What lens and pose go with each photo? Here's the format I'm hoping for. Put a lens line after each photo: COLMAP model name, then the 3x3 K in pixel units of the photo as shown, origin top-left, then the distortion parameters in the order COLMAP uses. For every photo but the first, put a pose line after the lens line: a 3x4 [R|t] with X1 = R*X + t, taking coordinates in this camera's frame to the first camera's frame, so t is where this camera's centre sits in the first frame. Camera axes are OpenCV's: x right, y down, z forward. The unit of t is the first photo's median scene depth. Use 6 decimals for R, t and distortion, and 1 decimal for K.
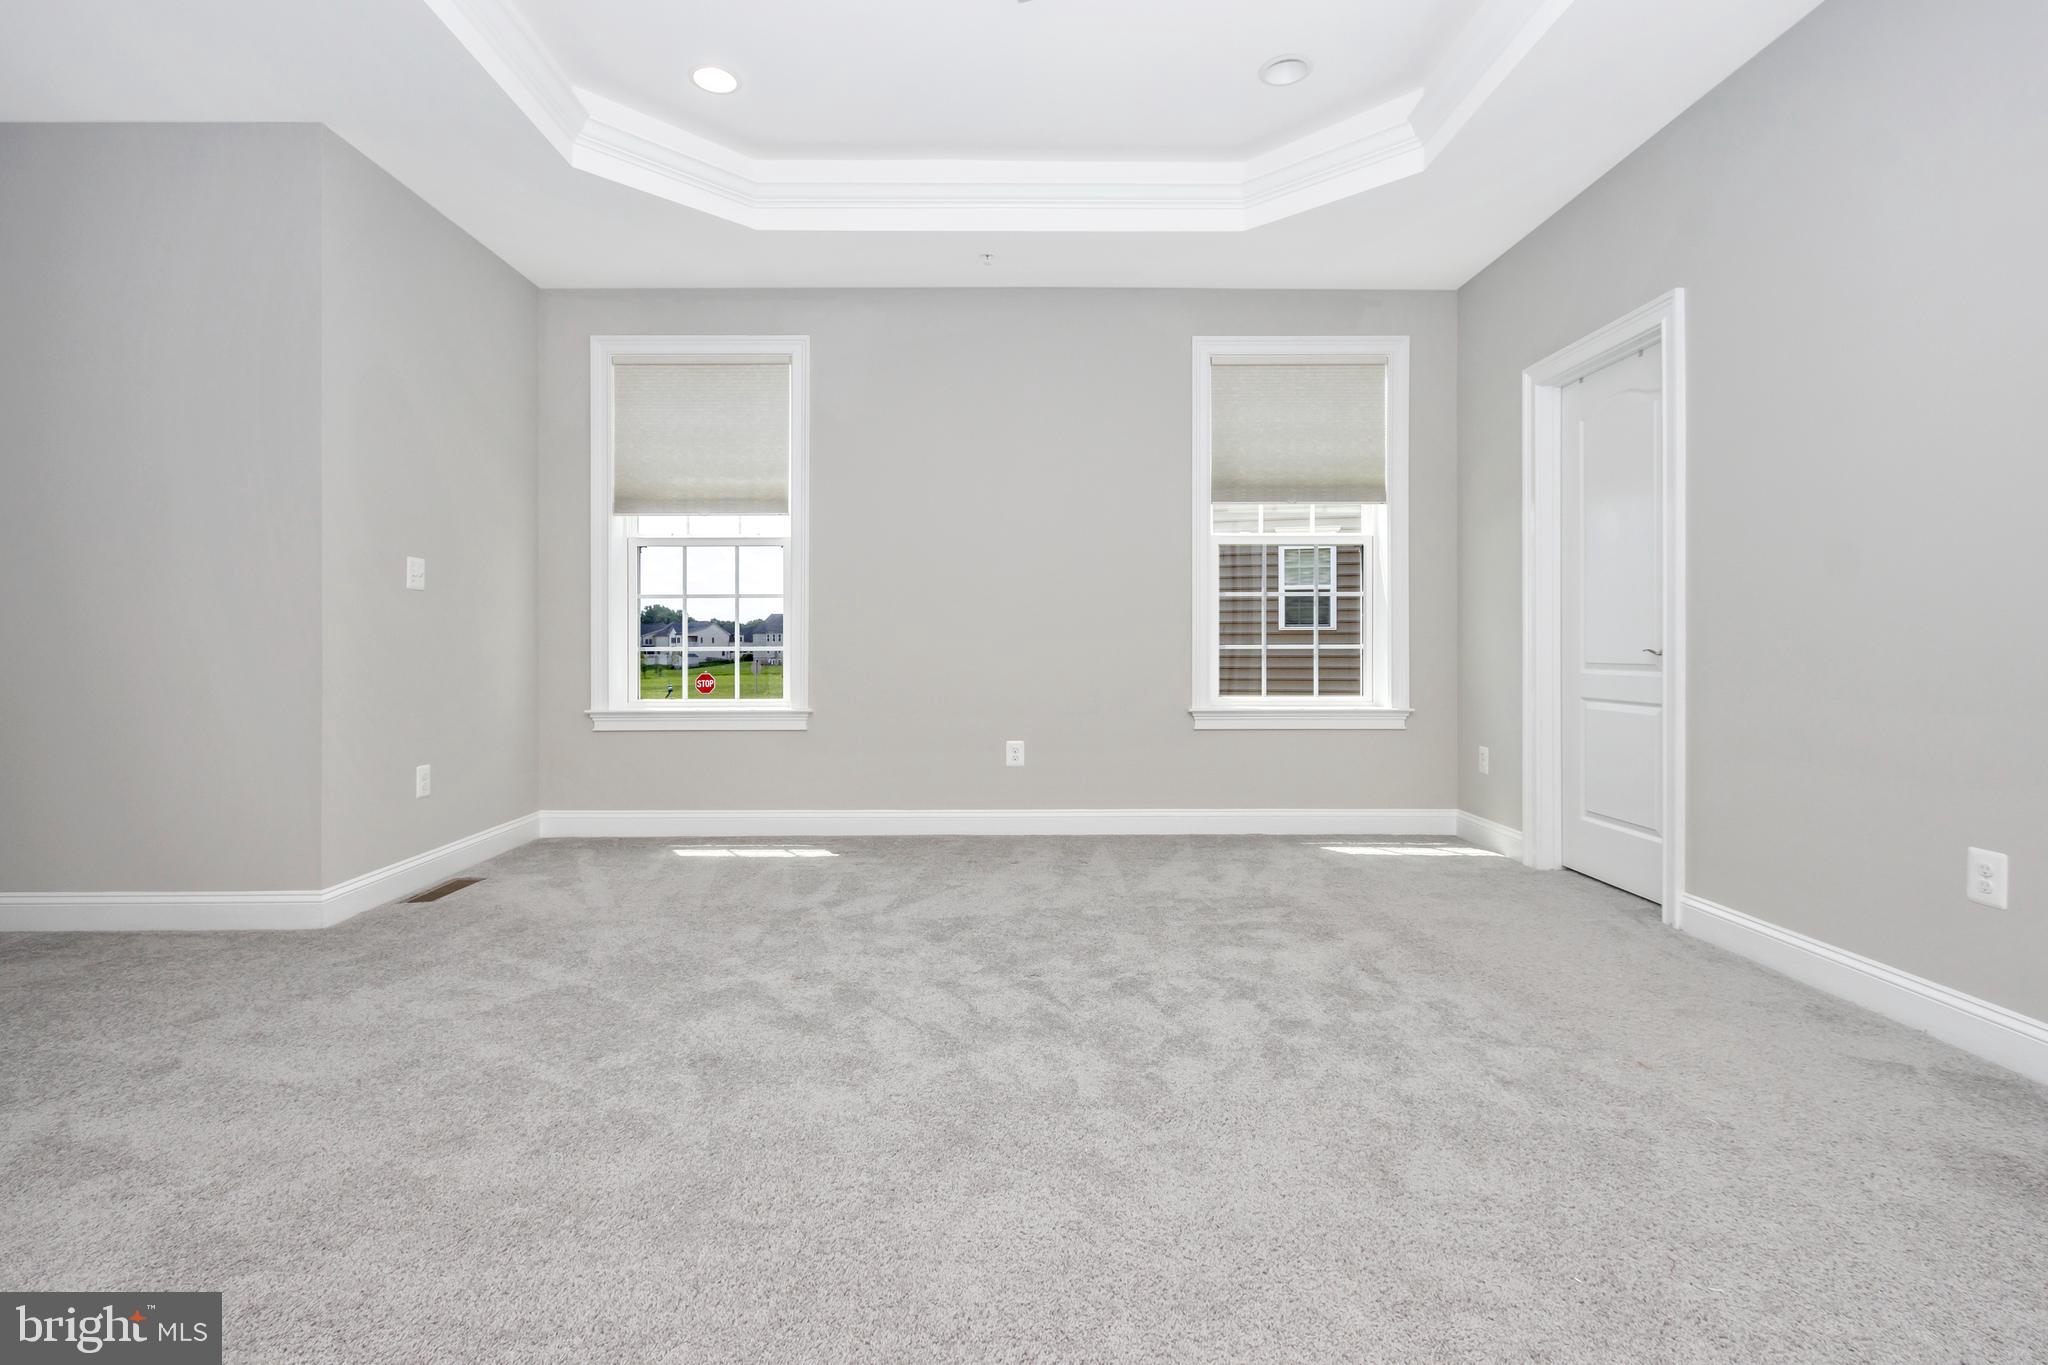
lens RADIAL K [[940.1, 0, 995.6], [0, 940.1, 645.8], [0, 0, 1]] dist [0.001226, 0.000091]
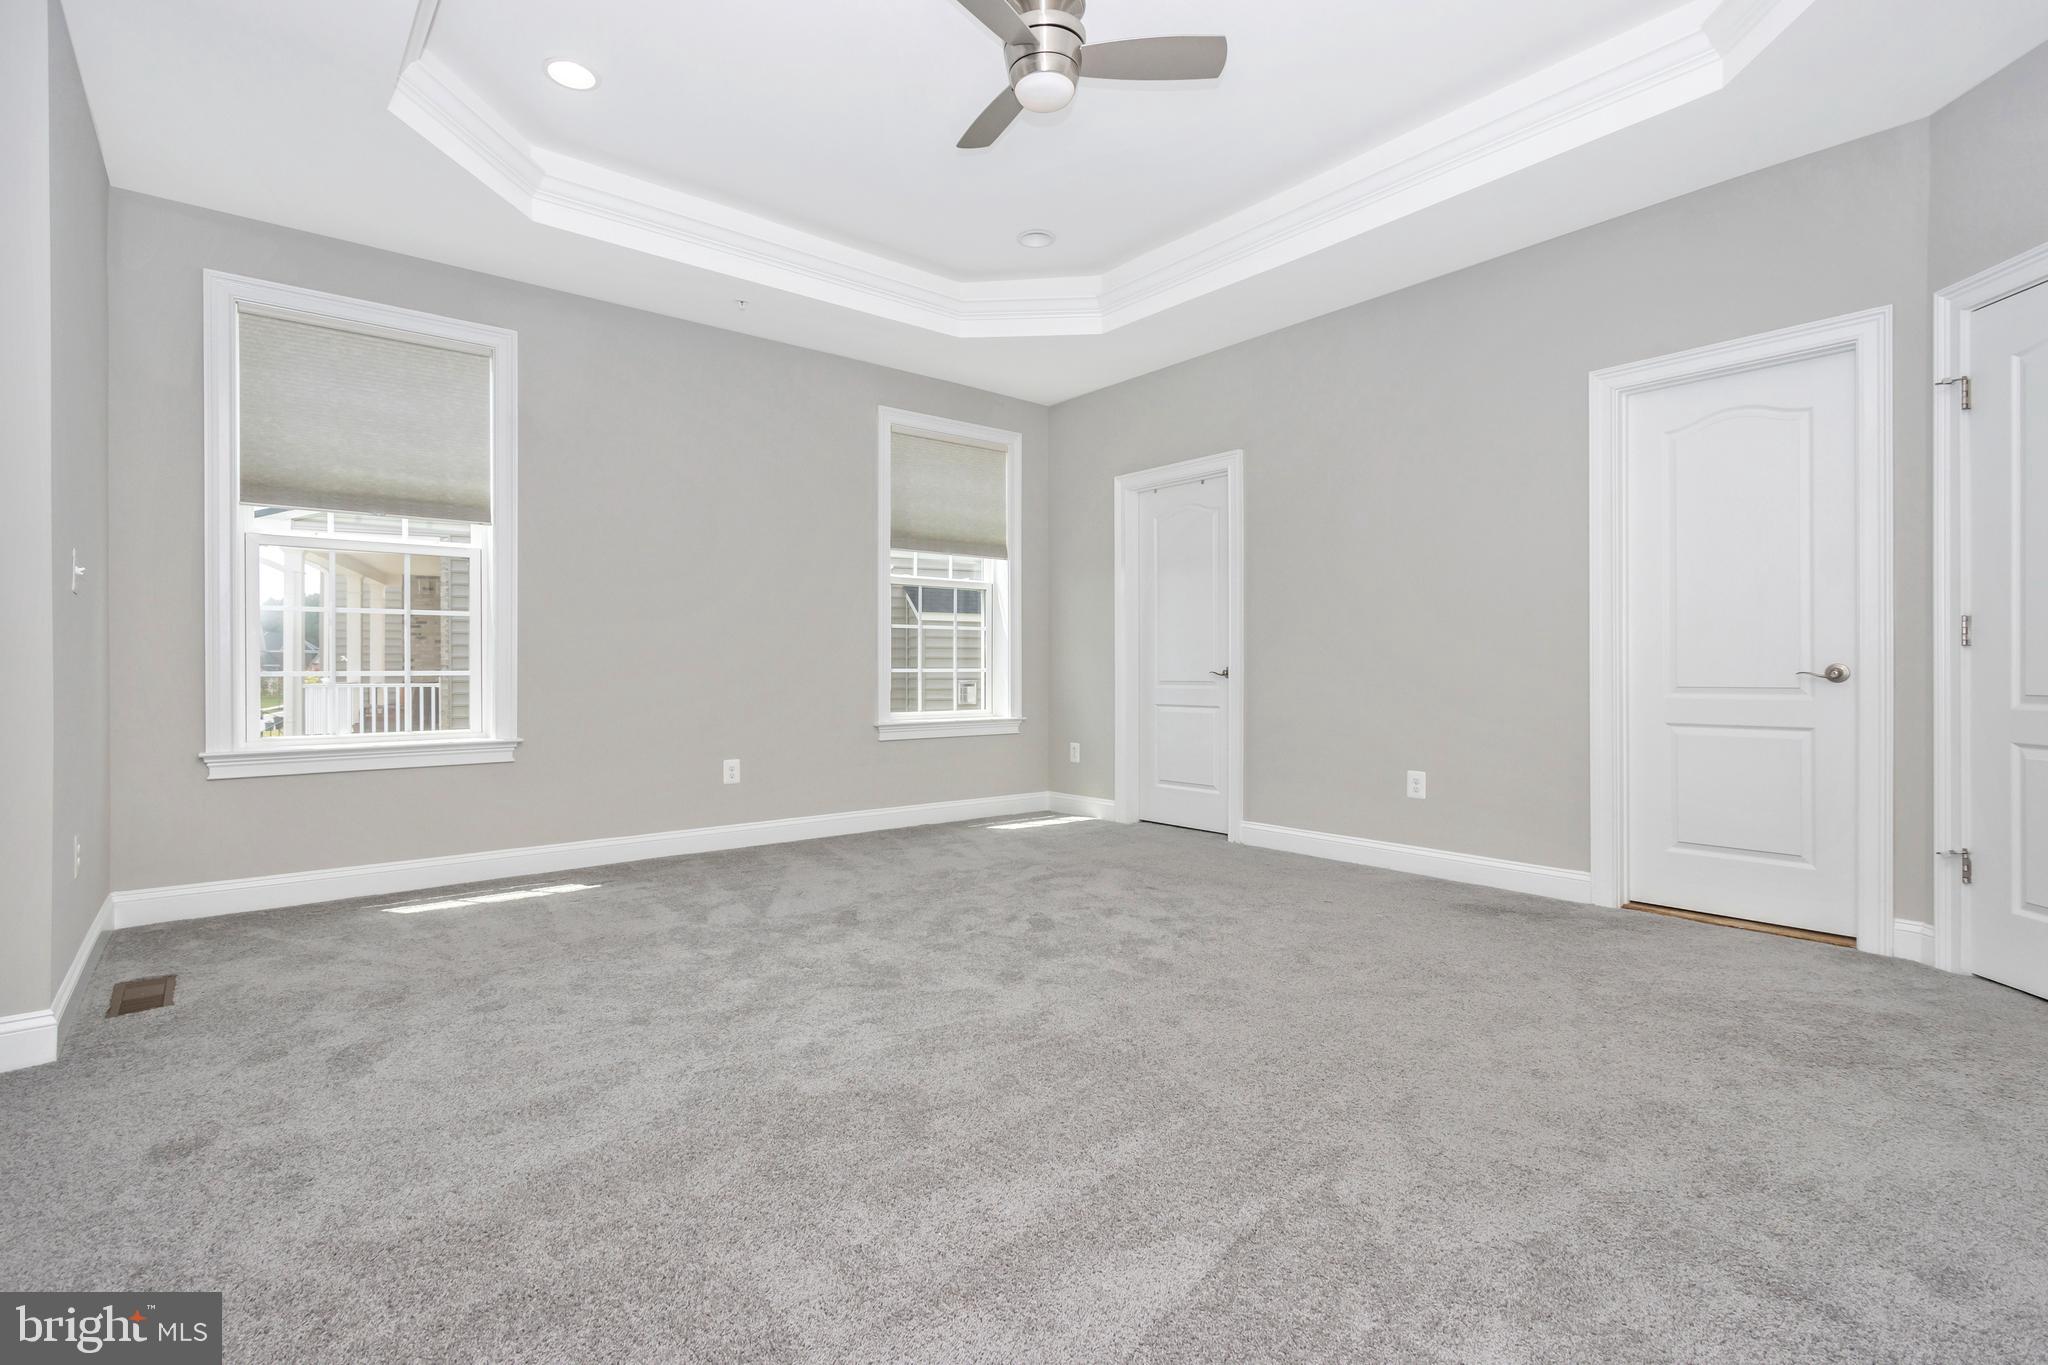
lens RADIAL K [[943.5, 0, 984.1], [0, 943.5, 668.7], [0, 0, 1]] dist [0.002037, 0.000705]
pose [[0.787927, 0.000749, 0.615769, -0.411733], [0.000535, 0.999998, -0.001902, 0.001281], [-0.615769, 0.001828, 0.787925, -0.006681]]
